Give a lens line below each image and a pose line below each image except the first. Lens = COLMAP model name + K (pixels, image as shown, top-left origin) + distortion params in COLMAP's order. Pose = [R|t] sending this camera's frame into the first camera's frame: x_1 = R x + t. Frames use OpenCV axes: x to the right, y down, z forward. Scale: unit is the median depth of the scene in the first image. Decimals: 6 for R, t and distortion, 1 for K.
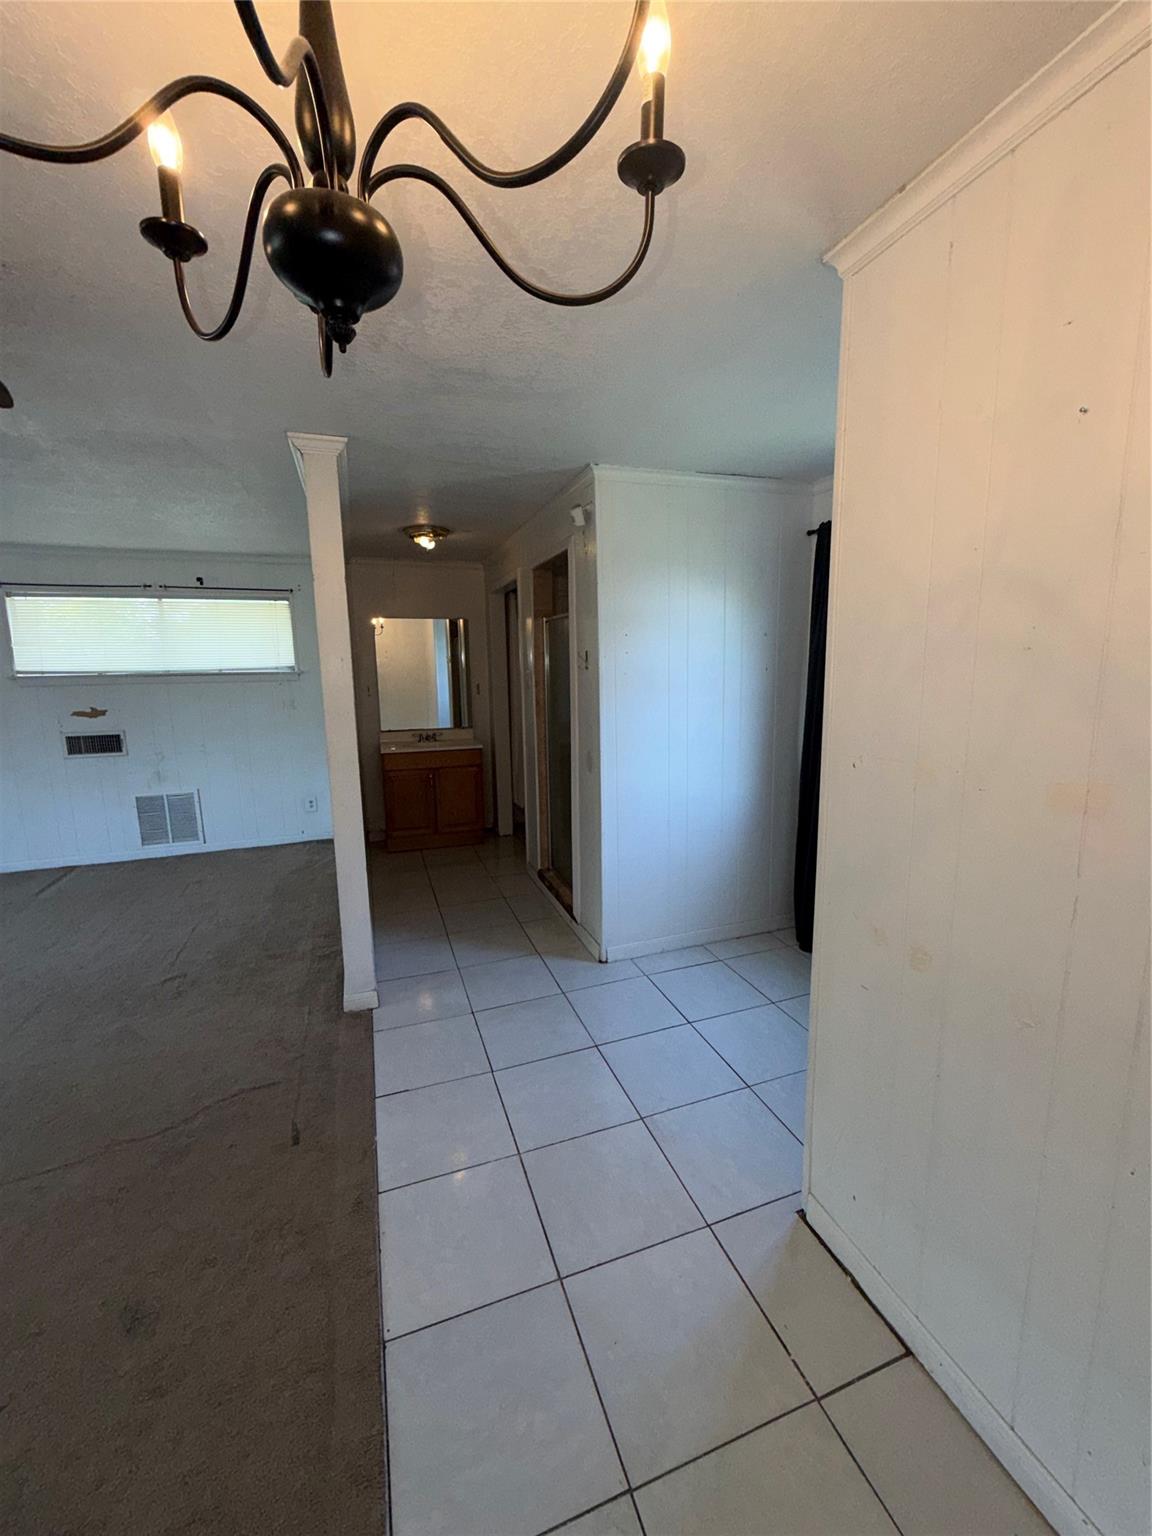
lens RADIAL K [[610.7, 0, 578.1], [0, 610.7, 762.6], [0, 0, 1]] dist [0.000309, -0.000033]
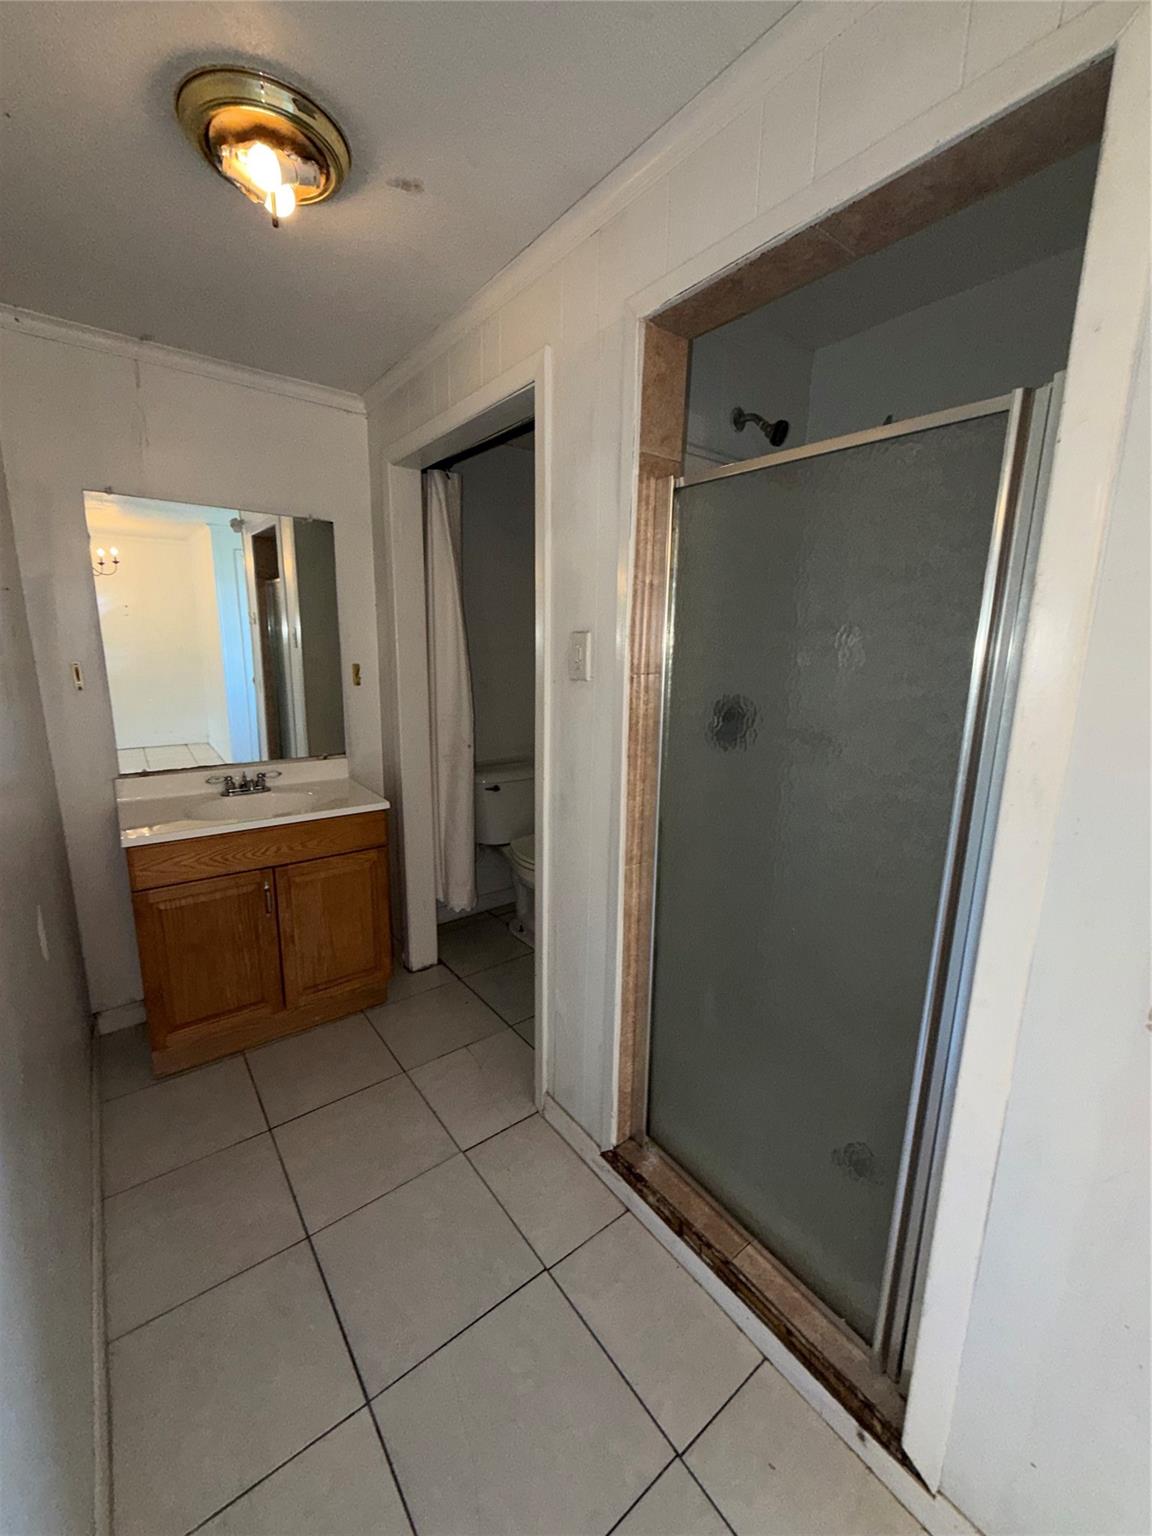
lens RADIAL K [[610.7, 0, 578.1], [0, 610.7, 762.6], [0, 0, 1]] dist [0.000309, -0.000033]
pose [[0.946653, -0.034260, 0.320427, -0.168100], [0.023227, 0.999000, 0.038194, -0.072378], [-0.321415, -0.028714, 0.946503, 0.532440]]
